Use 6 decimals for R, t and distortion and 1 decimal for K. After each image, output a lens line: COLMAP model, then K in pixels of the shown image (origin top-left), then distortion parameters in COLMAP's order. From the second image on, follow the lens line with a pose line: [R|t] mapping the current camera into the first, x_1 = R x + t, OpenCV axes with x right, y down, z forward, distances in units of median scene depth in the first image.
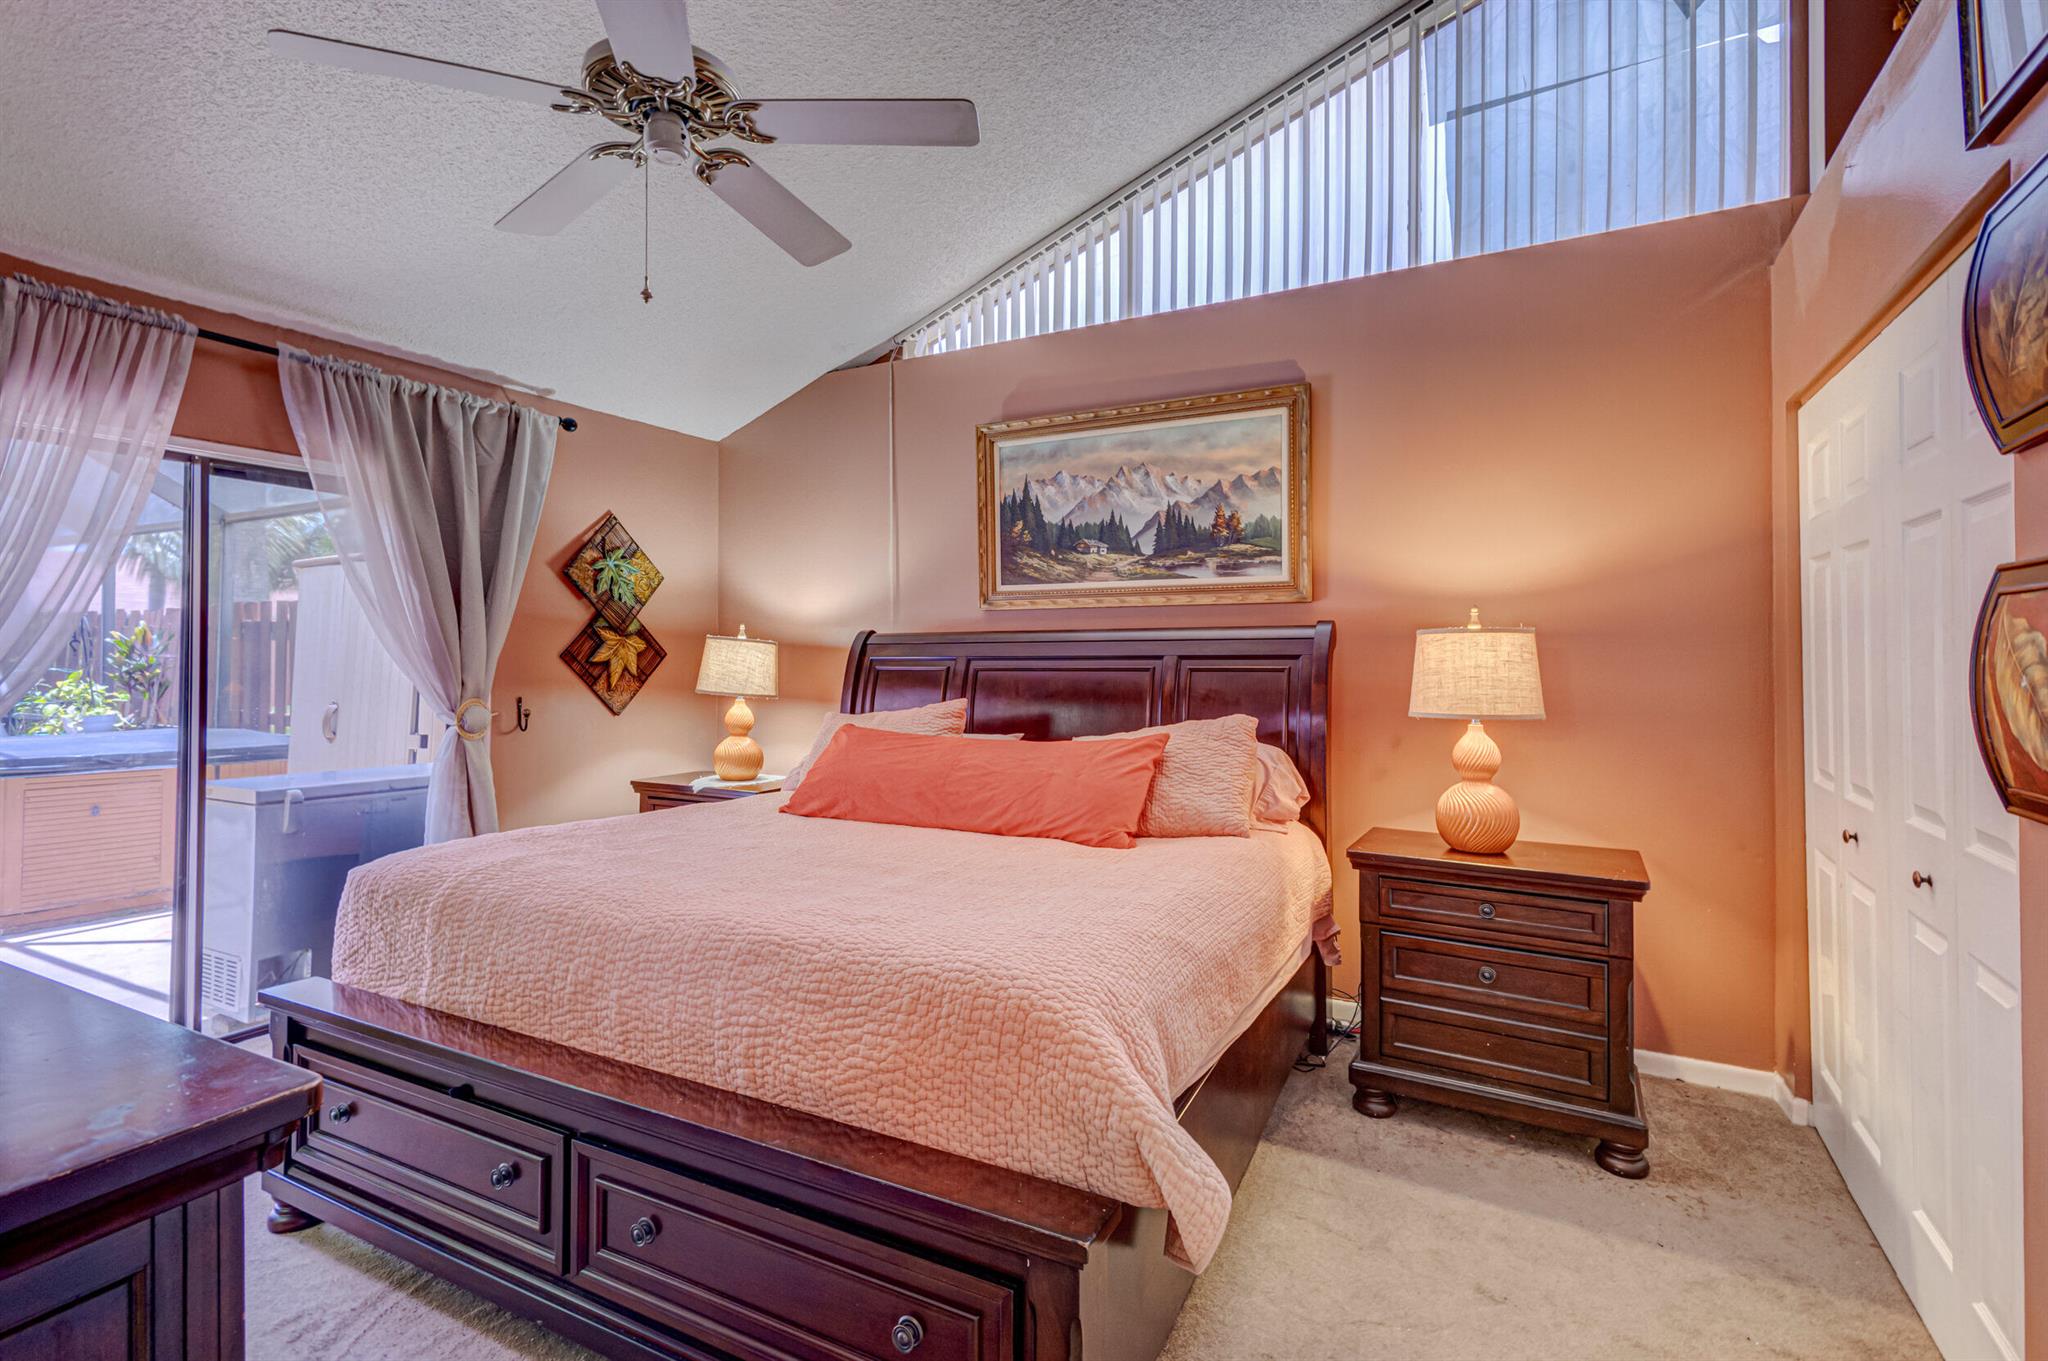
lens RADIAL K [[959.7, 0, 1029.3], [0, 959.7, 659.3], [0, 0, 1]] dist [0.005968, 0.000893]
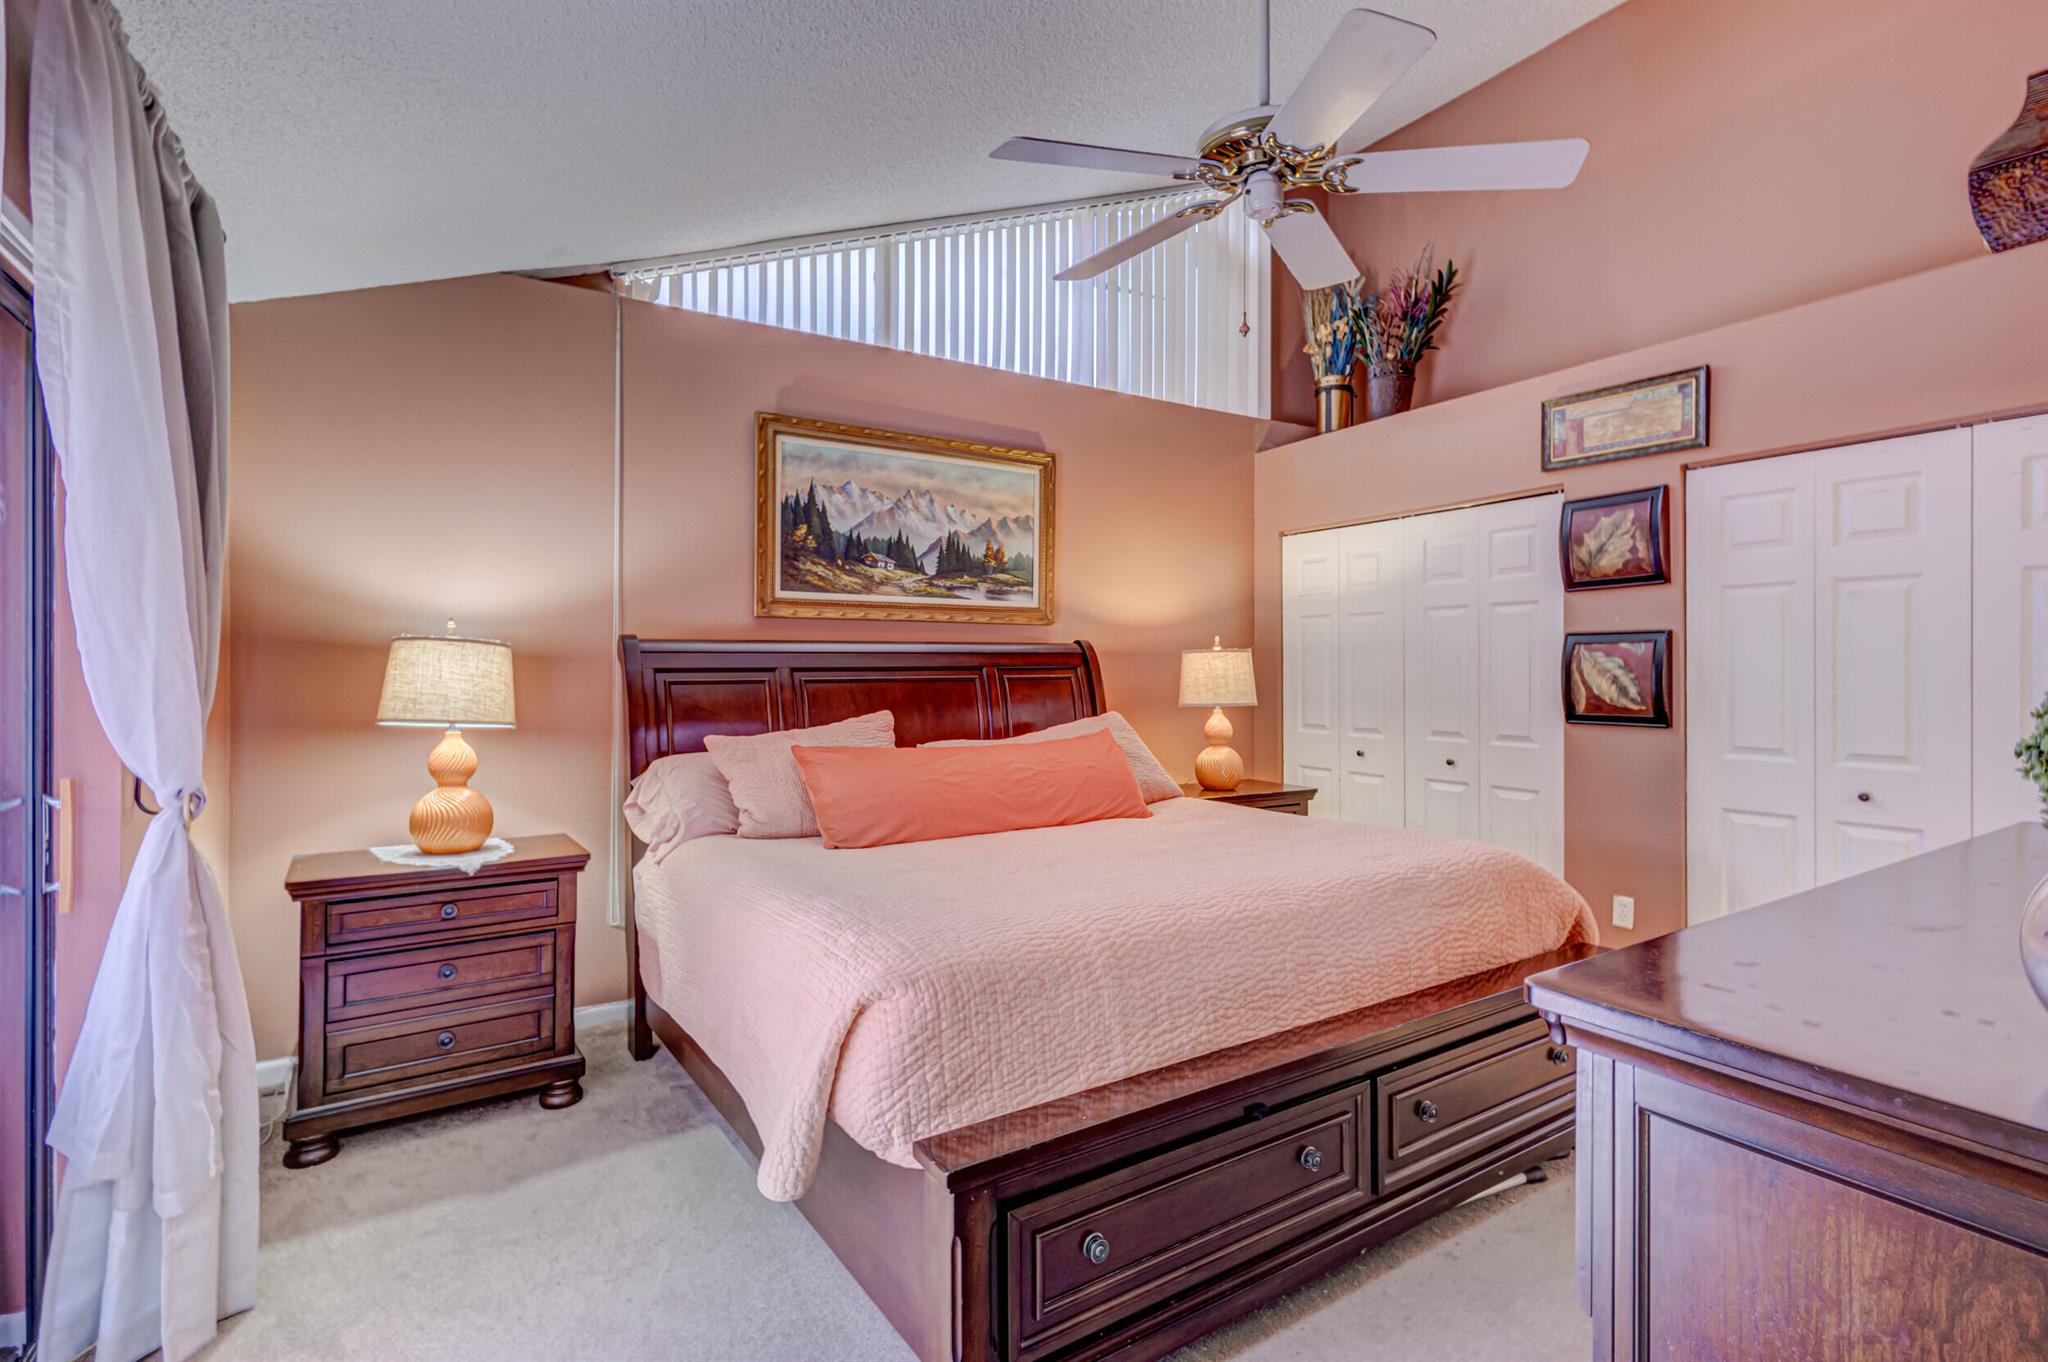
lens RADIAL K [[959.7, 0, 1024.7], [0, 959.7, 677.0], [0, 0, 1]] dist [0.005968, 0.000893]
pose [[0.493411, -0.008102, 0.869759, -0.773072], [0.005735, 0.999965, 0.006061, 0.001695], [-0.869778, 0.001998, 0.493440, 0.363952]]
